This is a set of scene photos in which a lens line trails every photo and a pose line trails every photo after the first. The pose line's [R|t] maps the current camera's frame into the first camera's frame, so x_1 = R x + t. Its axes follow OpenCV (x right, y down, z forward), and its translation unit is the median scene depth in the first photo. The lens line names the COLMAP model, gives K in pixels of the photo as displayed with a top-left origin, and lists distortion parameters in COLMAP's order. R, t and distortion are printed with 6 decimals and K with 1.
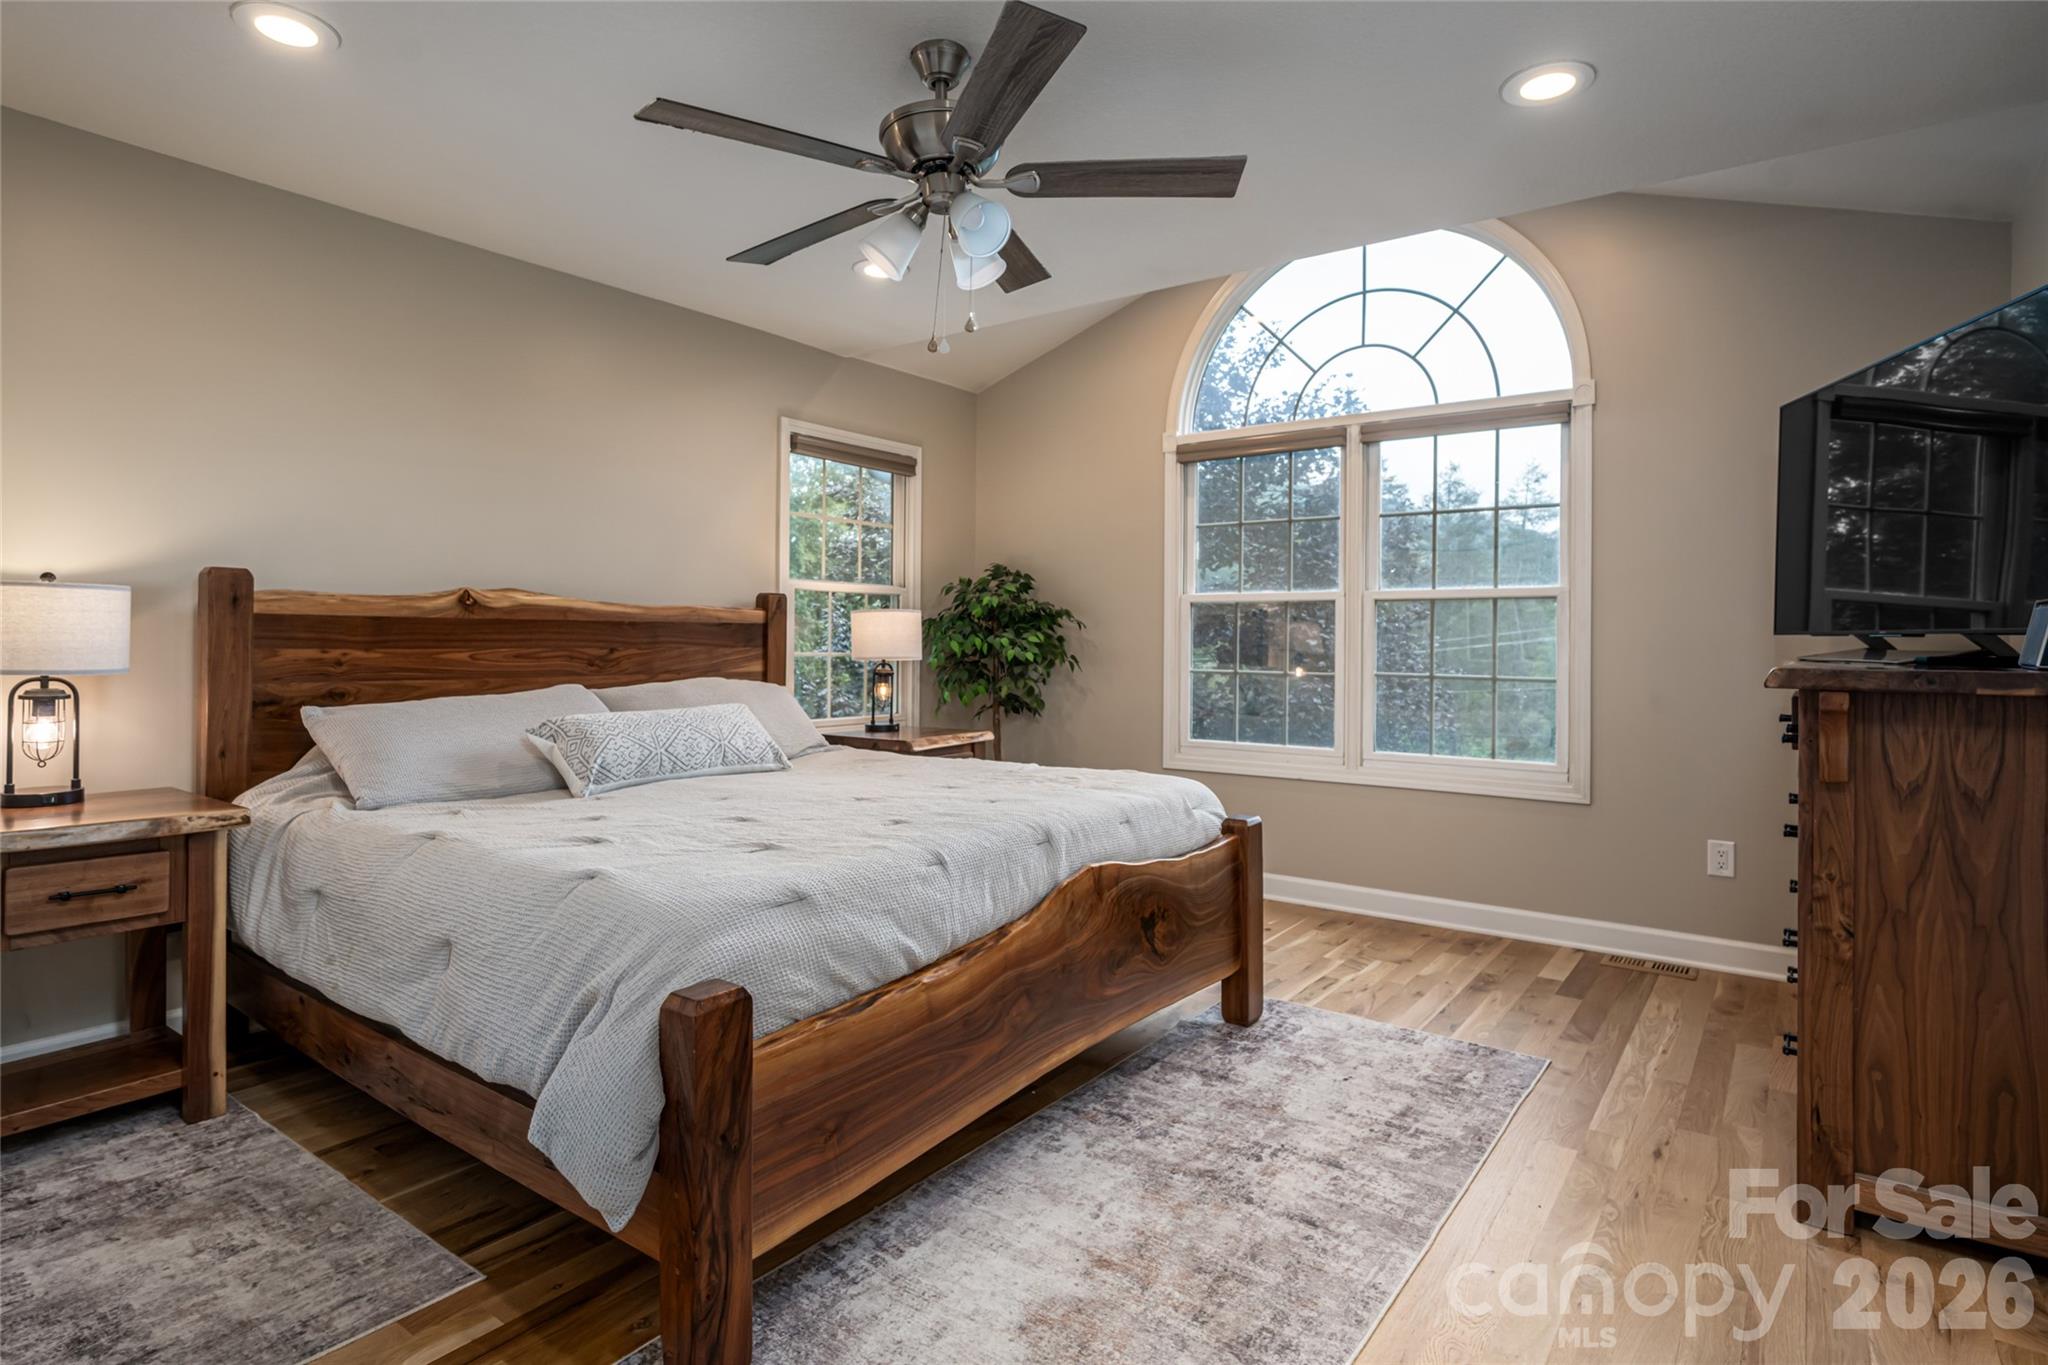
lens RADIAL K [[1021.9, 0, 1075.9], [0, 1021.9, 641.6], [0, 0, 1]] dist [0.005053, 0.000220]
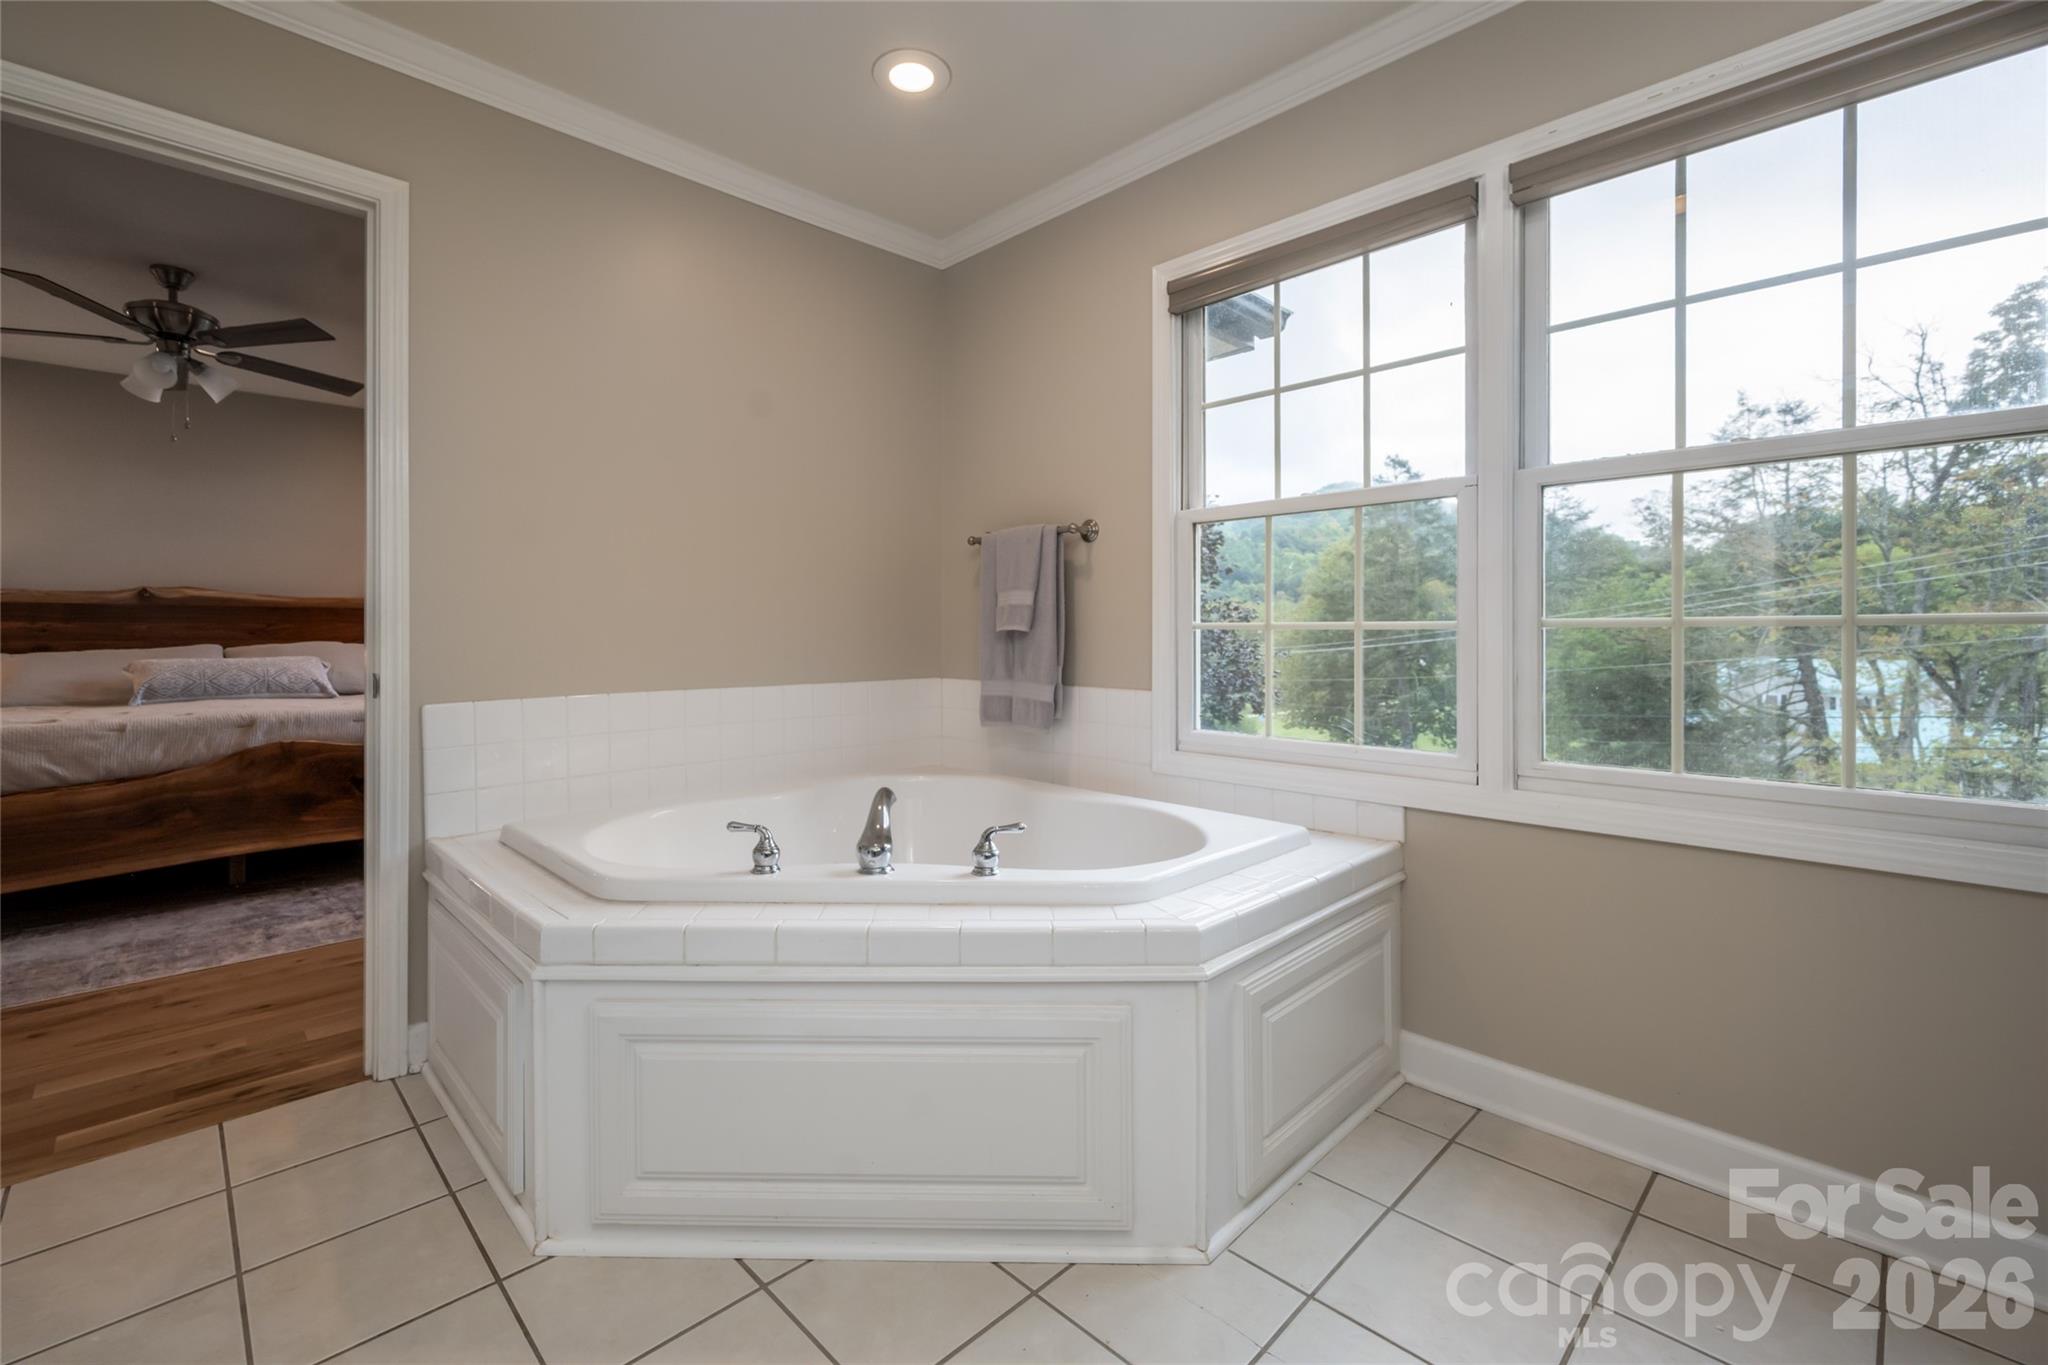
lens RADIAL K [[854.9, 0, 1022.5], [0, 854.9, 637.0], [0, 0, 1]] dist [0.000460, 0.000055]
pose [[0.984161, -0.006451, -0.177159, 1.651522], [0.006405, 0.999979, -0.000828, 0.062658], [0.177161, -0.000320, 0.984182, -0.193251]]
